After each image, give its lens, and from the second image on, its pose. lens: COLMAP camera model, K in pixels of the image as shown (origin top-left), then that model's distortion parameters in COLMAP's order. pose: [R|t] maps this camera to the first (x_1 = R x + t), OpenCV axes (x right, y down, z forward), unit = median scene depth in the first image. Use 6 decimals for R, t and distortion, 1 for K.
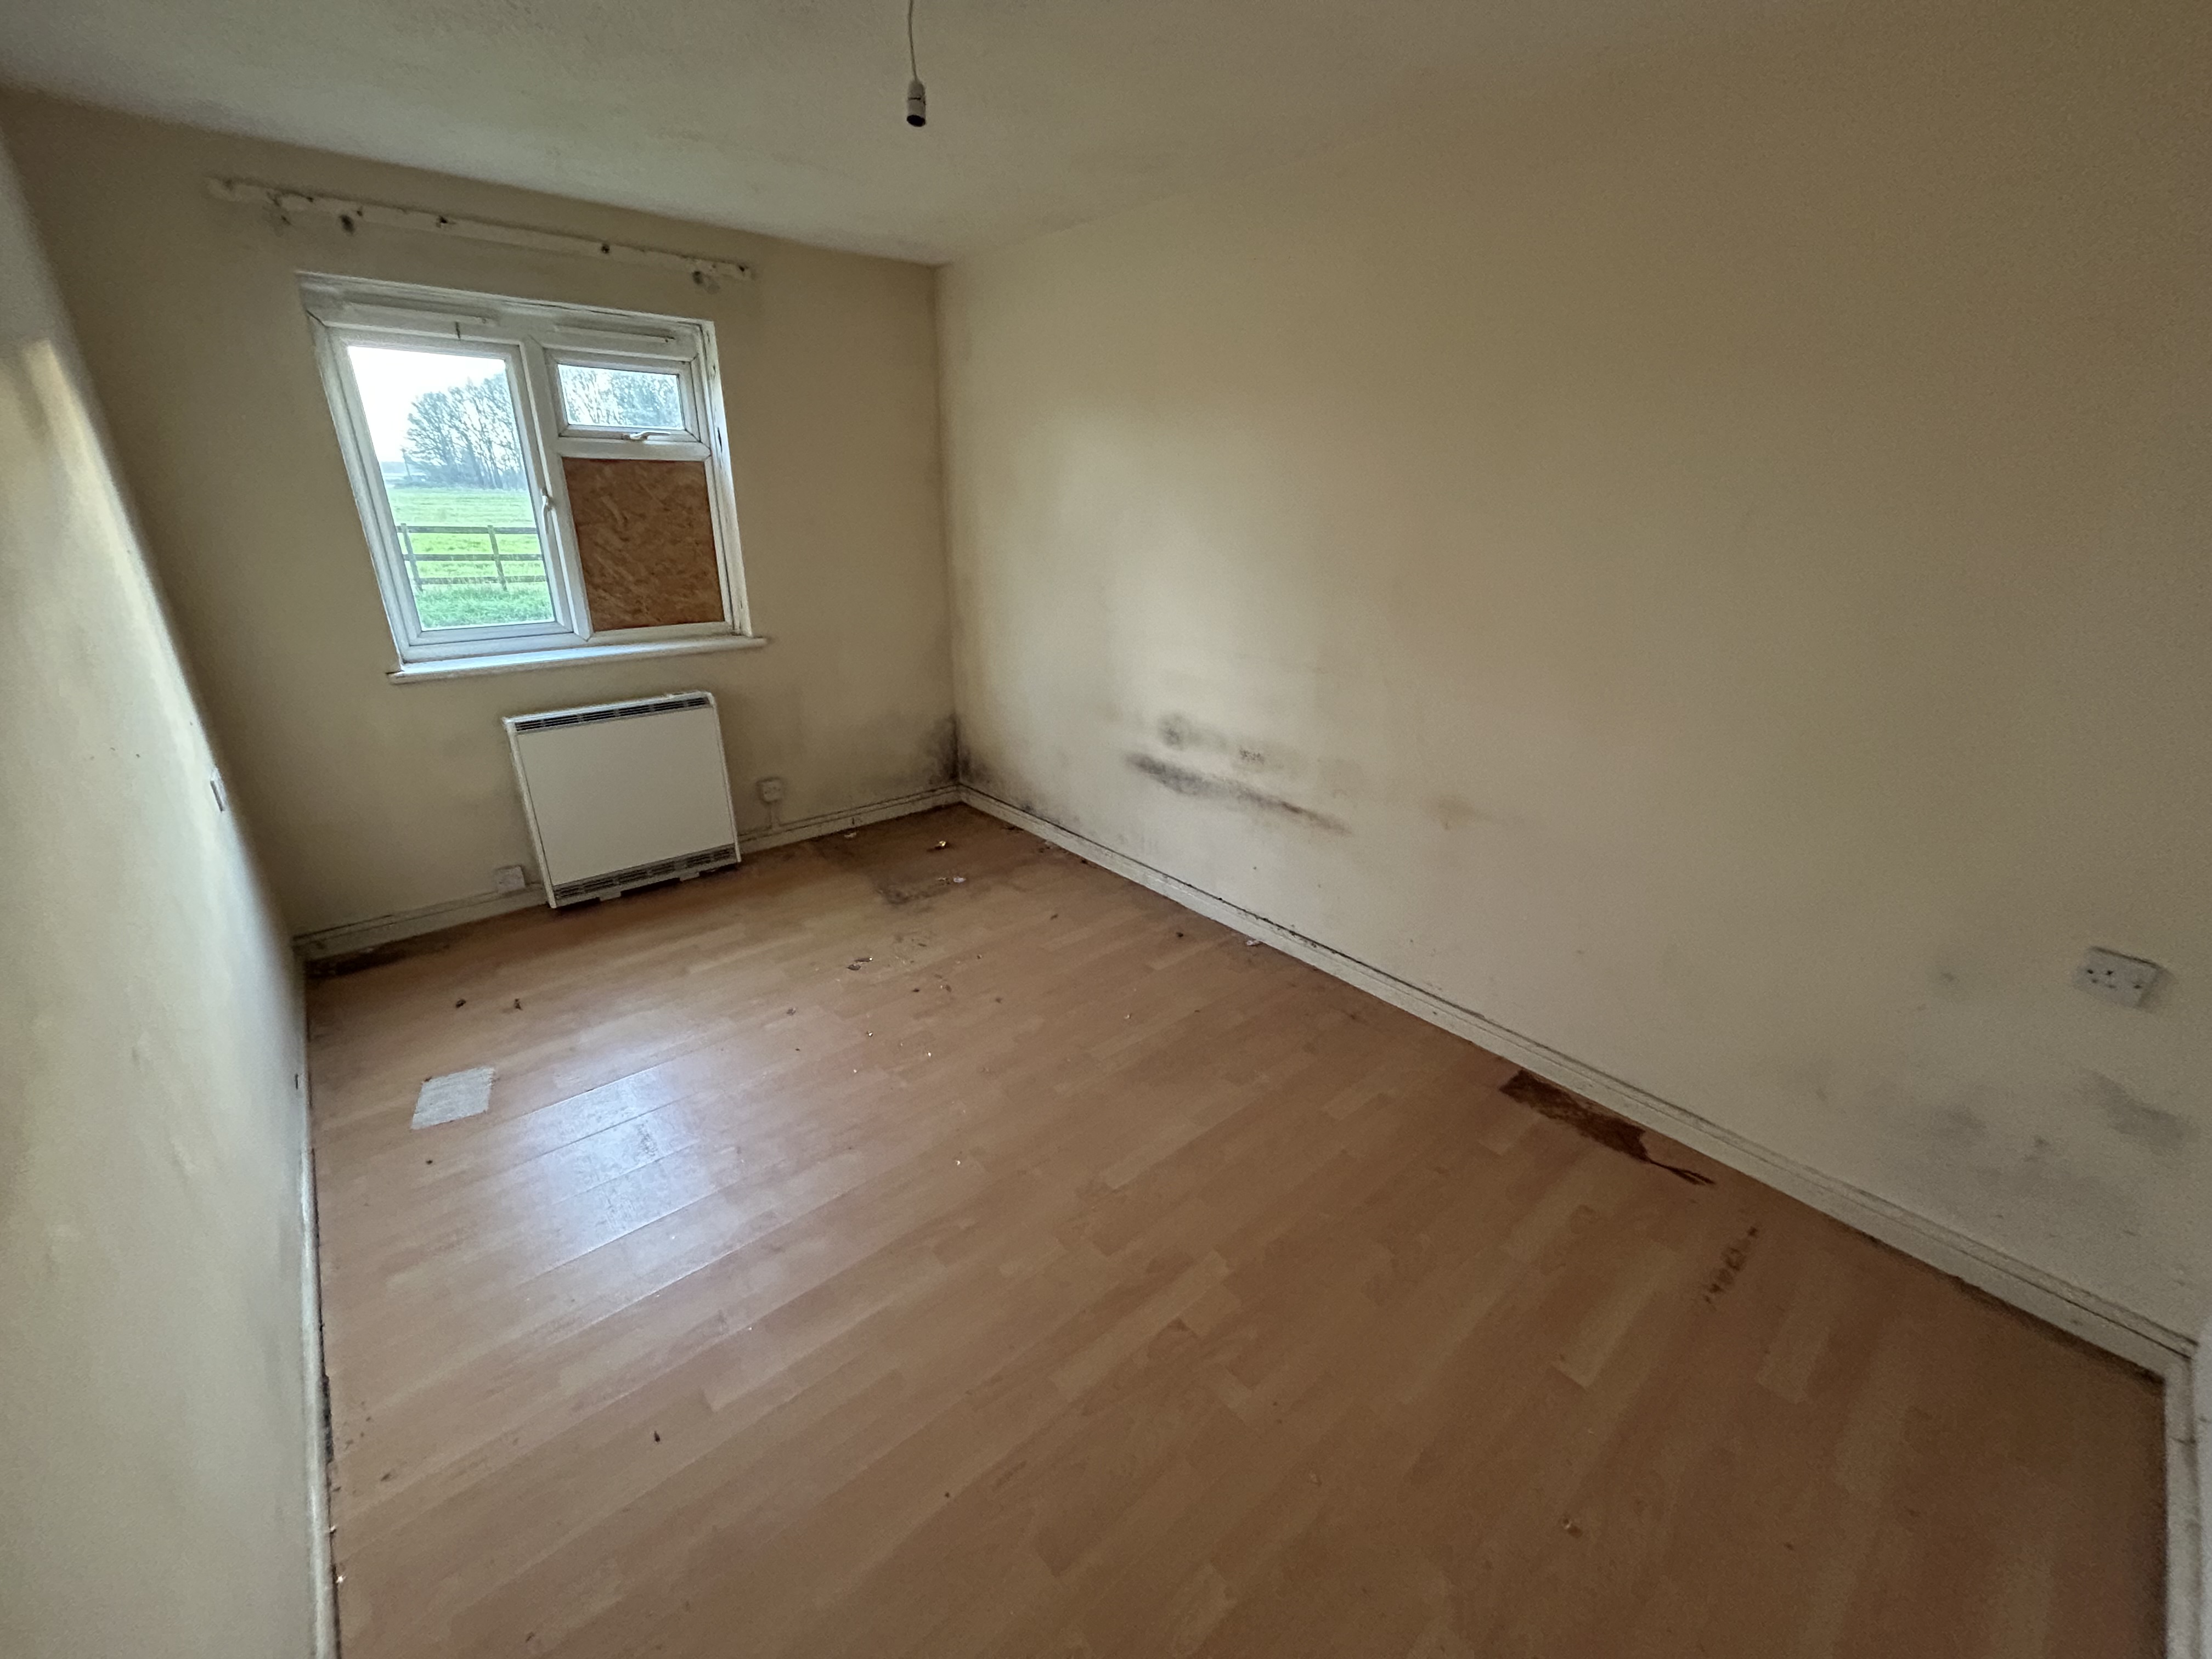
lens RADIAL K [[879.8, 0, 1106.0], [0, 879.8, 829.5], [0, 0, 1]] dist [0.001971, 0.000165]
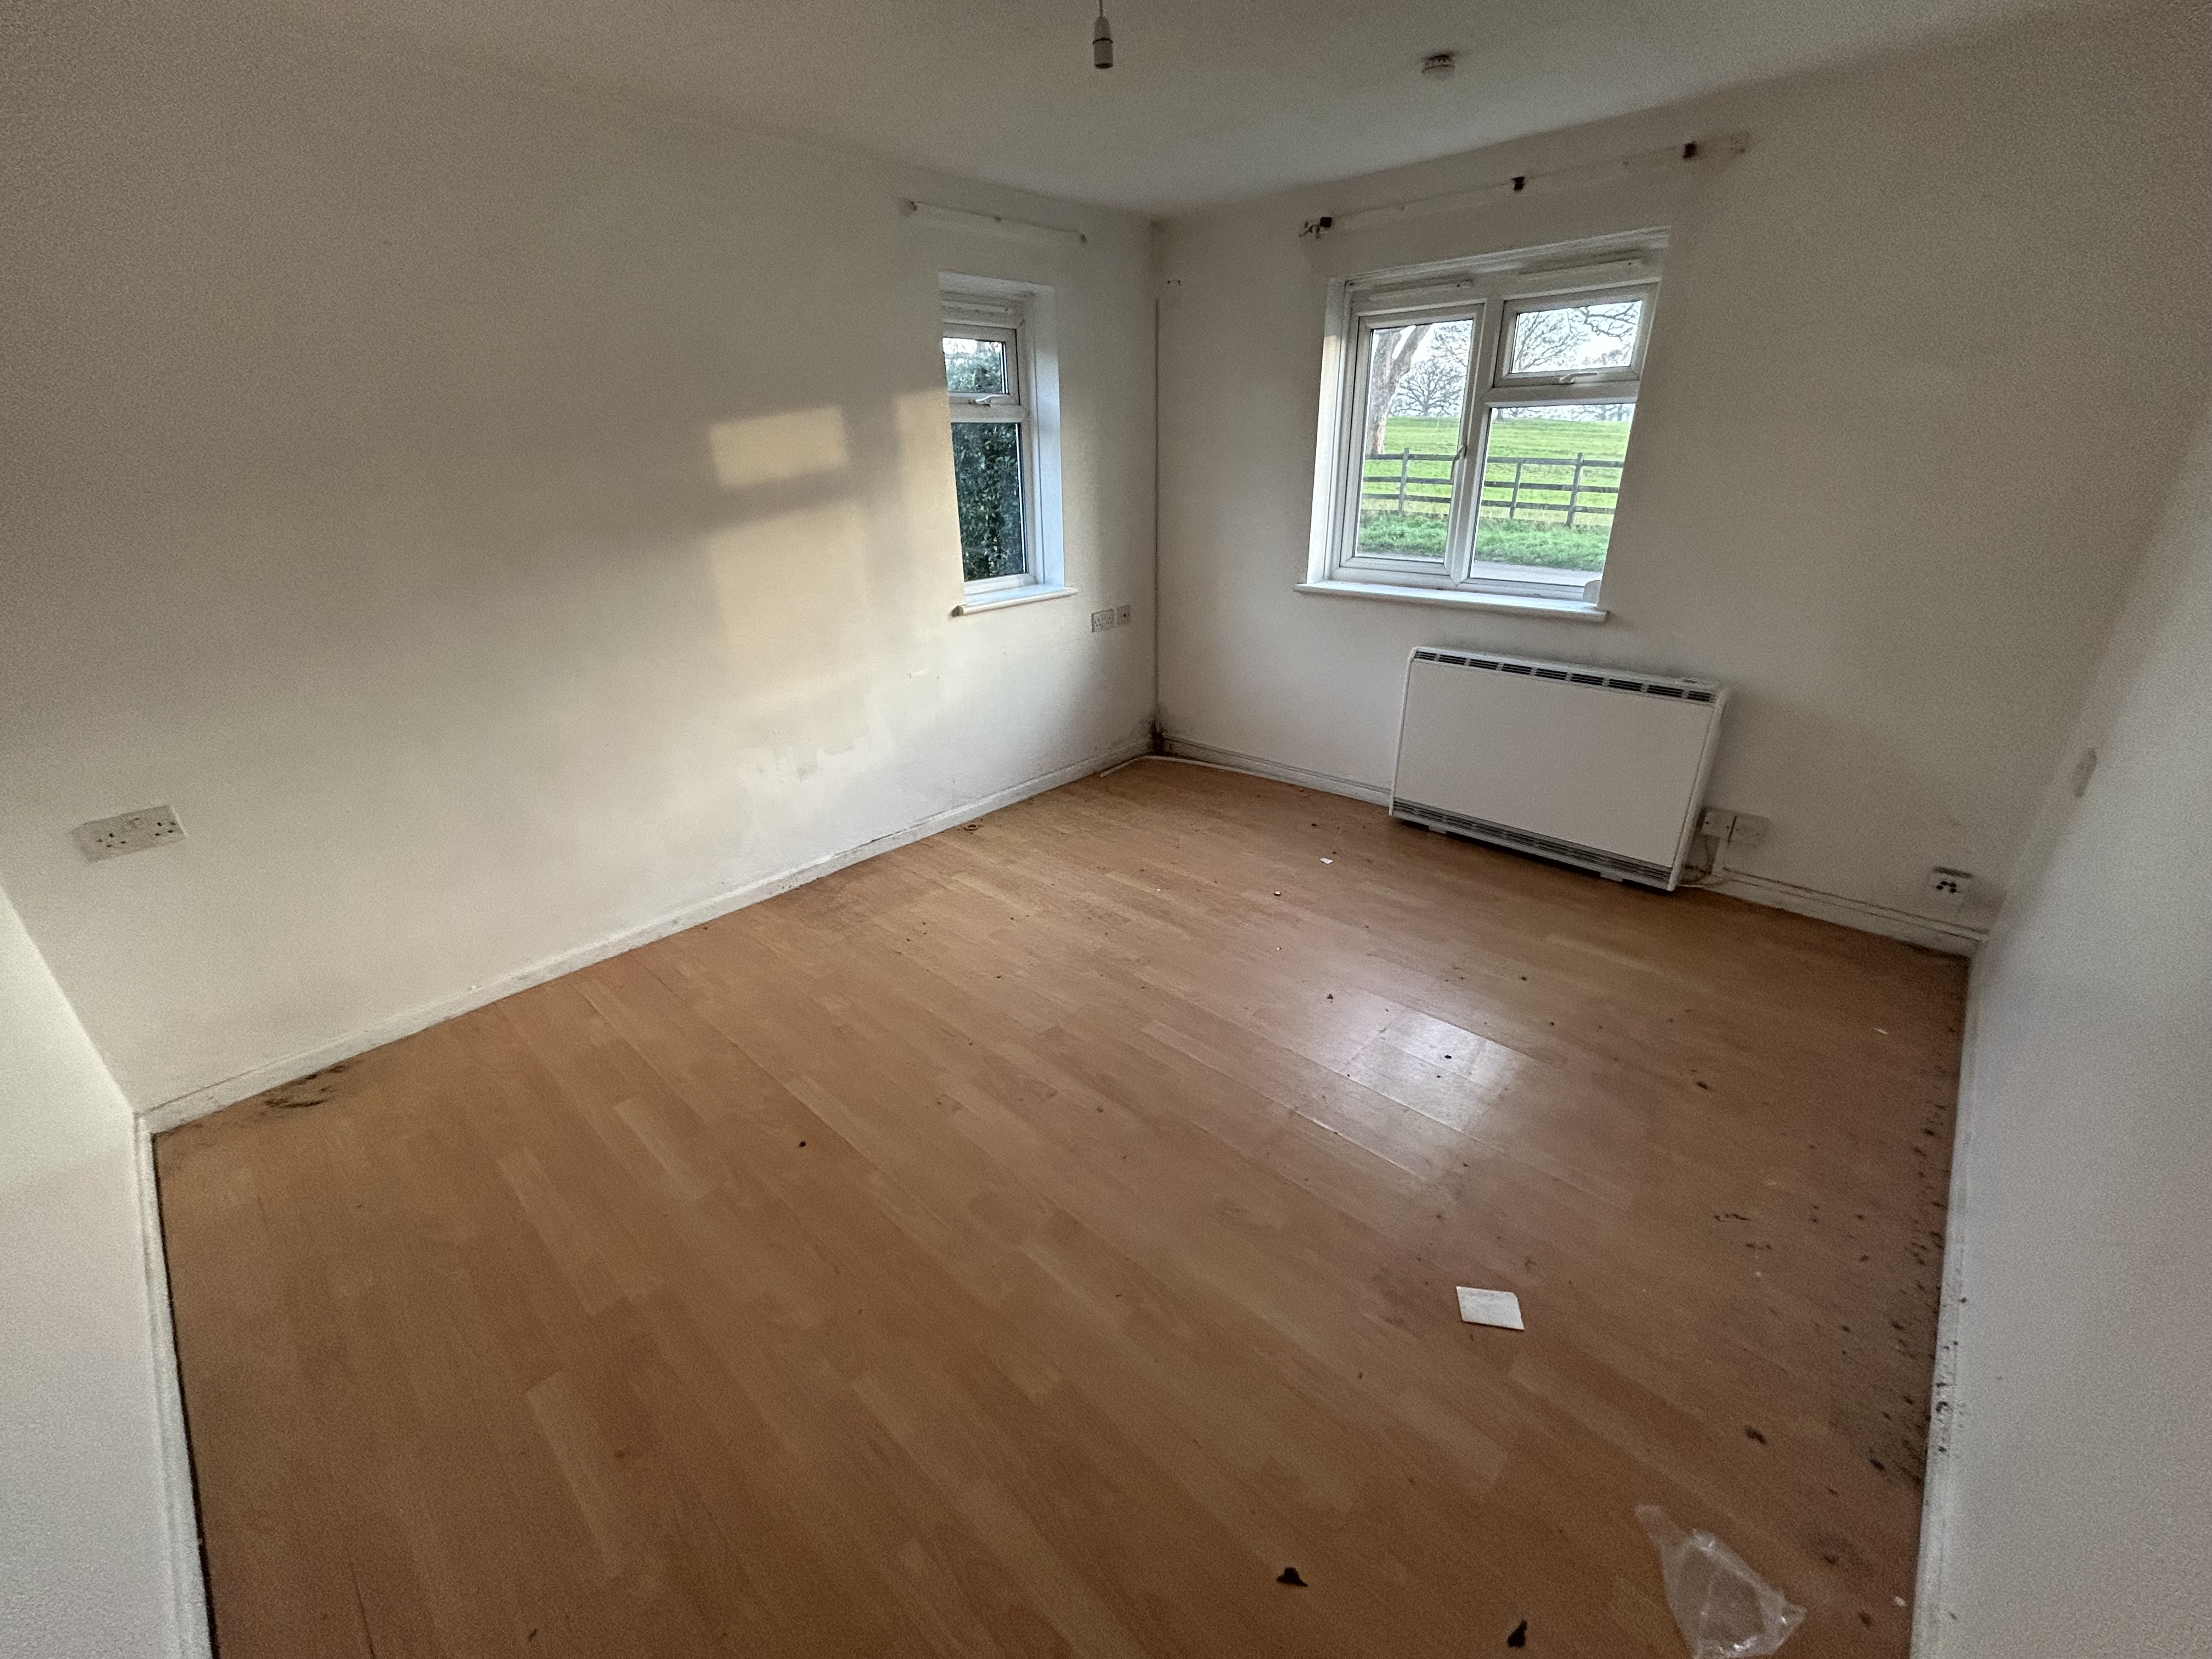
lens RADIAL K [[922.4, 0, 1106.0], [0, 922.4, 829.5], [0, 0, 1]] dist [-0.002356, -0.000223]
pose [[0.113140, 0.373417, -0.920738, 0.404052], [-0.358585, 0.879579, 0.312662, -0.126267], [0.926616, 0.294788, 0.233418, 0.368365]]
